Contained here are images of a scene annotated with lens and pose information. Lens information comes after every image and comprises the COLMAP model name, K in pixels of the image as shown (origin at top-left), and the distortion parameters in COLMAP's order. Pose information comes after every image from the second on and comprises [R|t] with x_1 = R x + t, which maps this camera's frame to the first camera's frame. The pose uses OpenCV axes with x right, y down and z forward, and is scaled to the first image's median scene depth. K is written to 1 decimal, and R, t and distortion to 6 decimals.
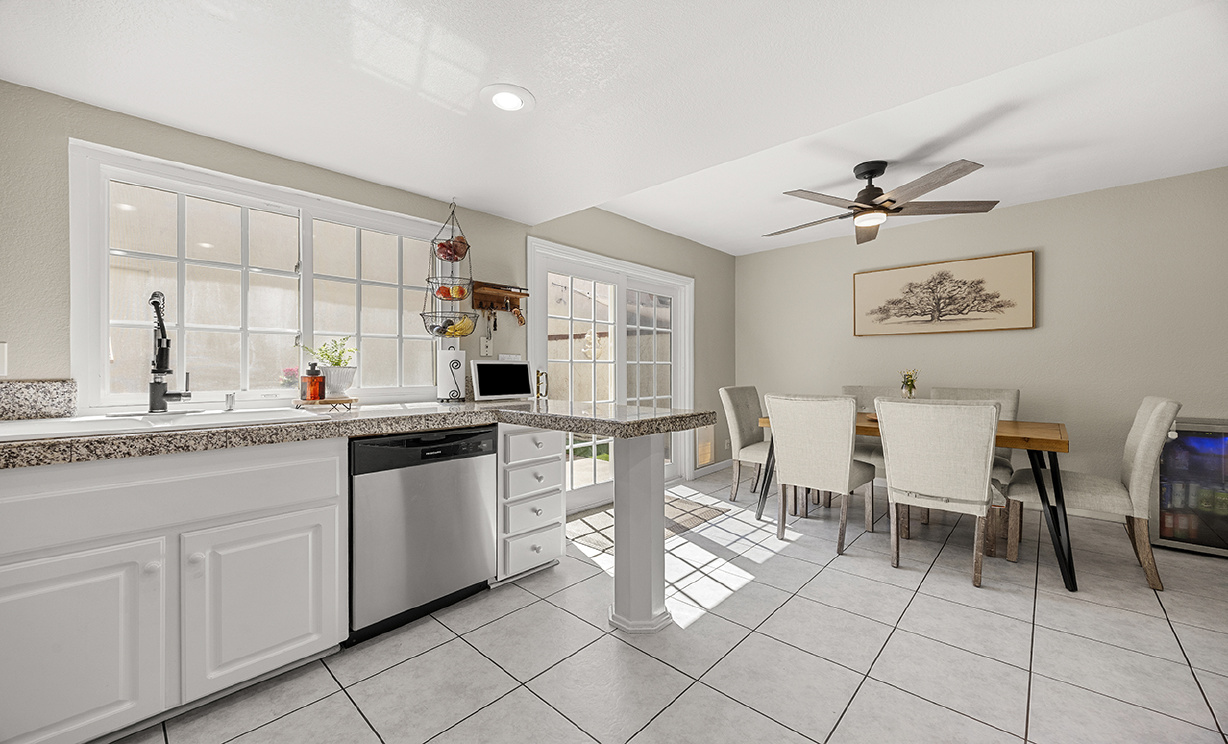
lens RADIAL K [[469.7, 0, 614.2], [0, 469.7, 368.3], [0, 0, 1]] dist [-0.001720, -0.000193]
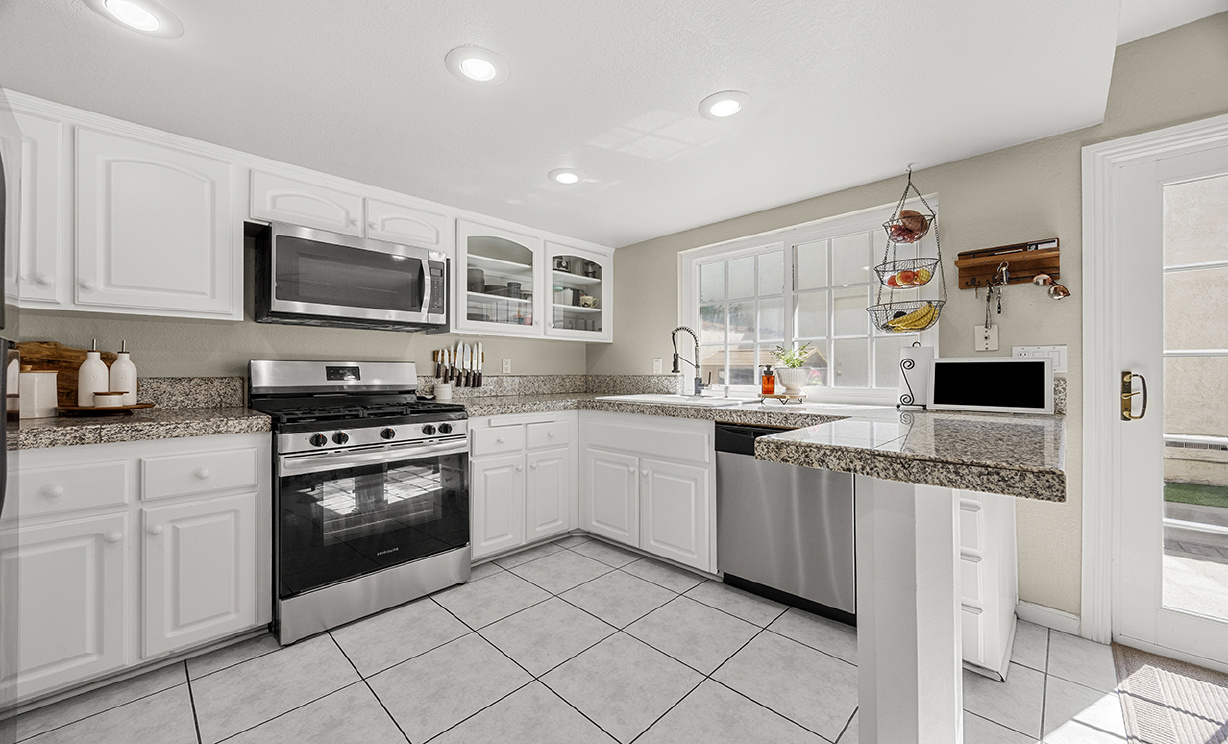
lens RADIAL K [[475.2, 0, 618.2], [0, 475.2, 363.8], [0, 0, 1]] dist [-0.001588, 0.000005]
pose [[-0.031665, -0.014327, -0.999396, 0.469638], [0.003715, 0.999889, -0.014451, 0.001838], [0.999492, -0.004171, -0.031608, 0.457774]]
